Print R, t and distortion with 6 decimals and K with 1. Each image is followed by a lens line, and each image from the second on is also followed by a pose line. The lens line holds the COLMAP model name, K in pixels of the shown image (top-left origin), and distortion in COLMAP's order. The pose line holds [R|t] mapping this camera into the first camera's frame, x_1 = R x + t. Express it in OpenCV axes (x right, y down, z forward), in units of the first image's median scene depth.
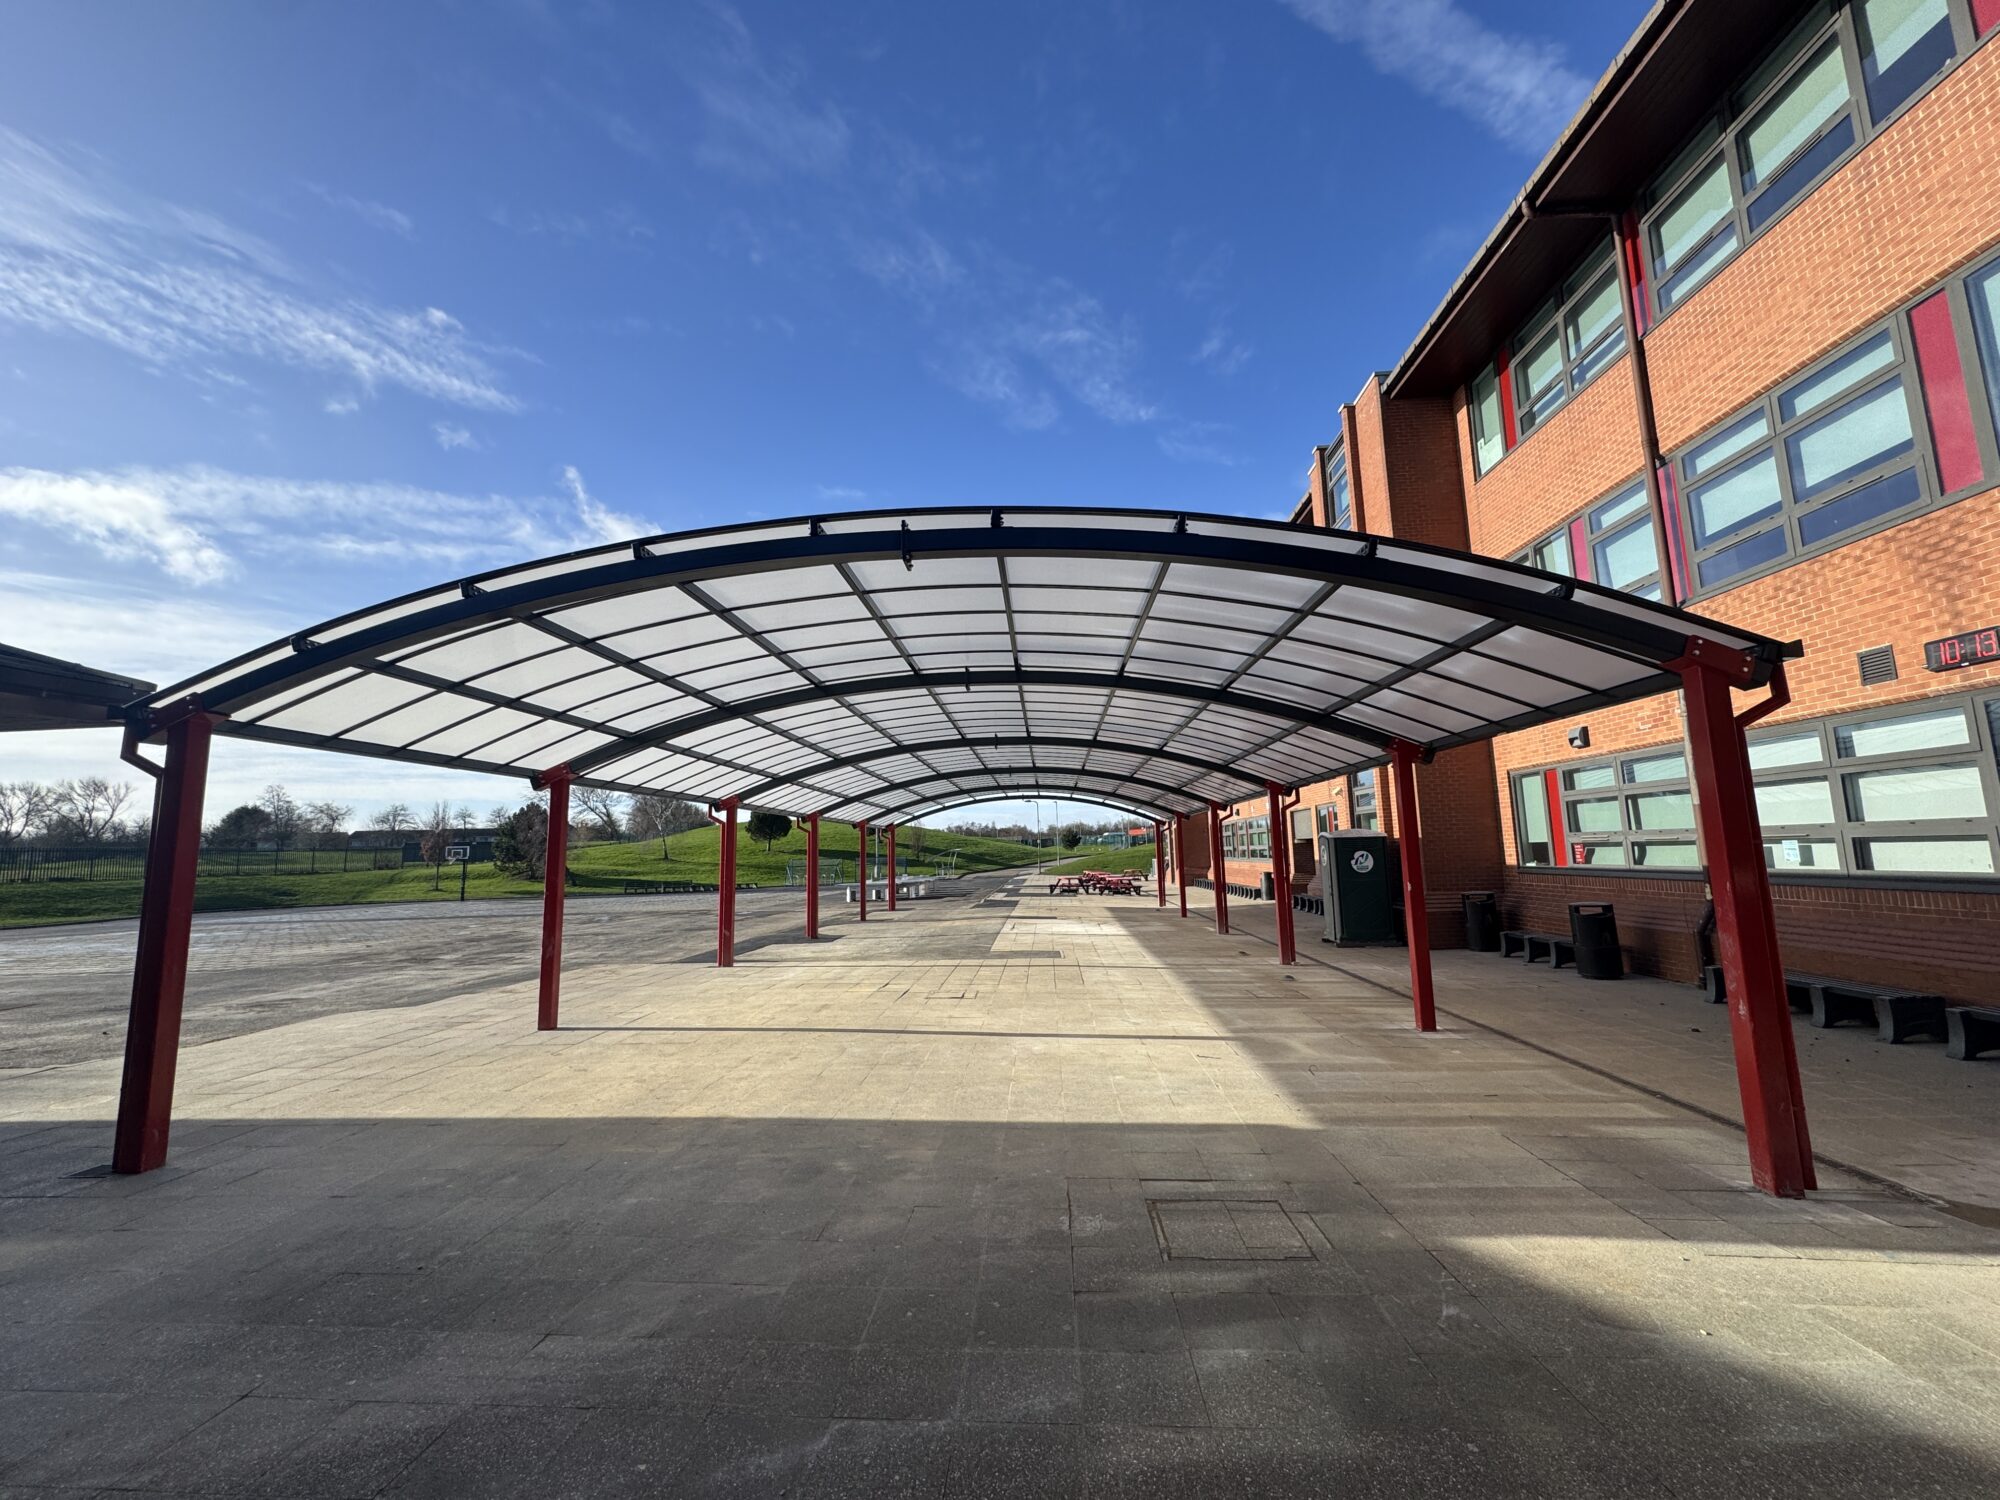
lens RADIAL K [[788.8, 0, 1000.0], [0, 788.8, 750.0], [0, 0, 1]] dist [-0.001946, 0.000411]
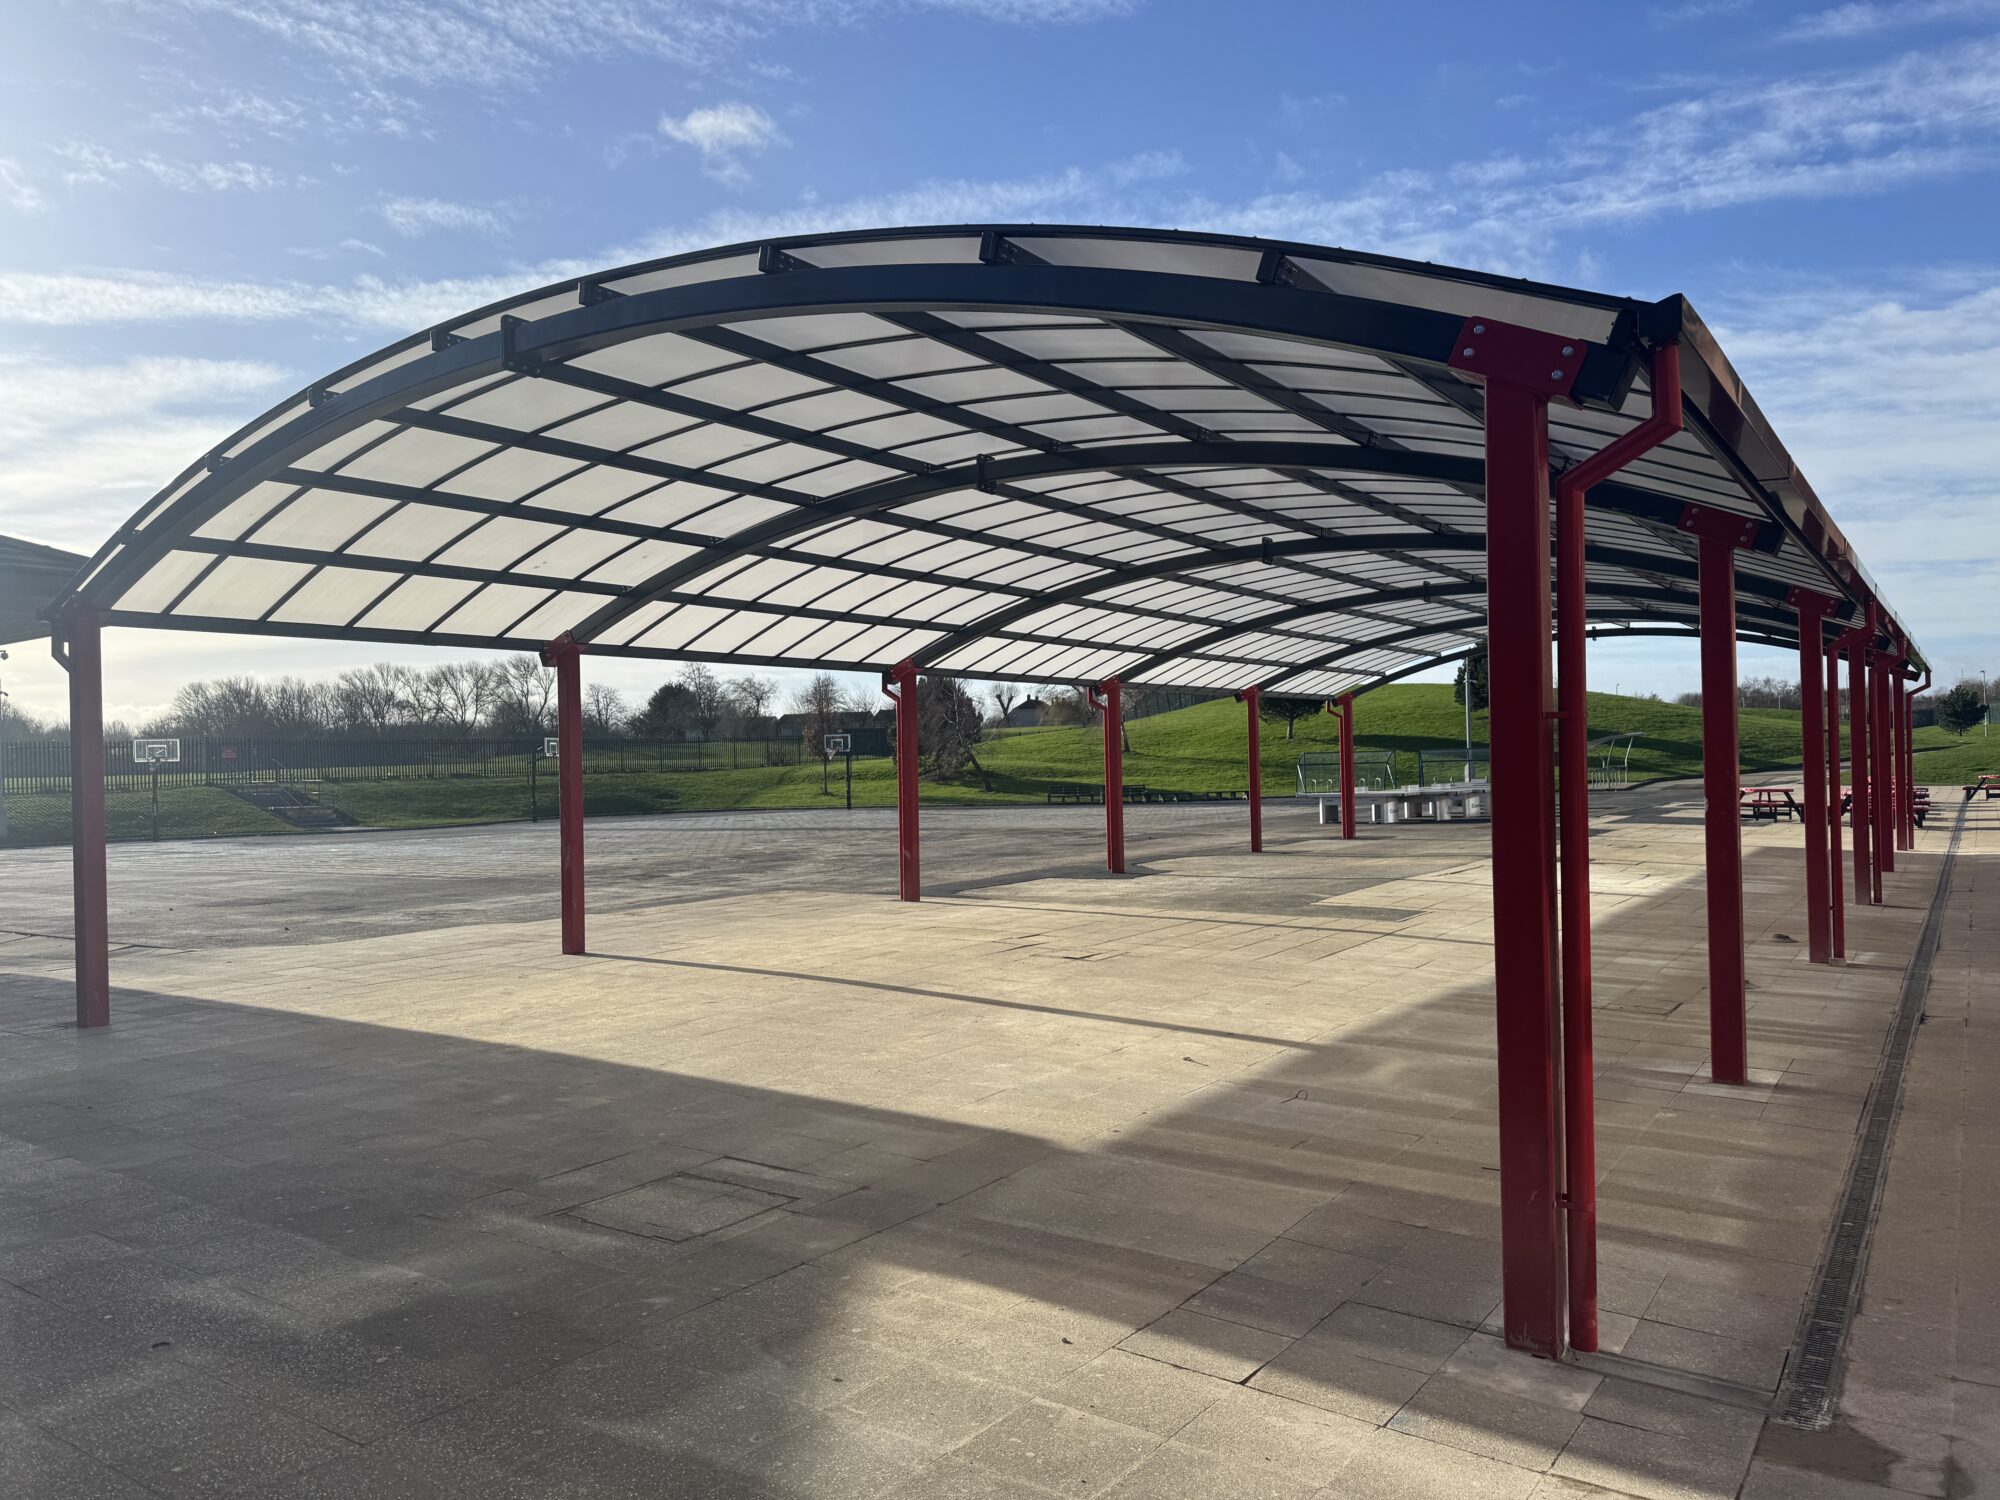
lens RADIAL K [[1391.8, 0, 1000.0], [0, 1391.8, 750.0], [0, 0, 1]] dist [0.062908, -0.057886]
pose [[0.854234, -0.001299, -0.519888, 0.955877], [0.071906, 0.990681, 0.115673, 0.005580], [0.514893, -0.136195, 0.846367, 0.019314]]
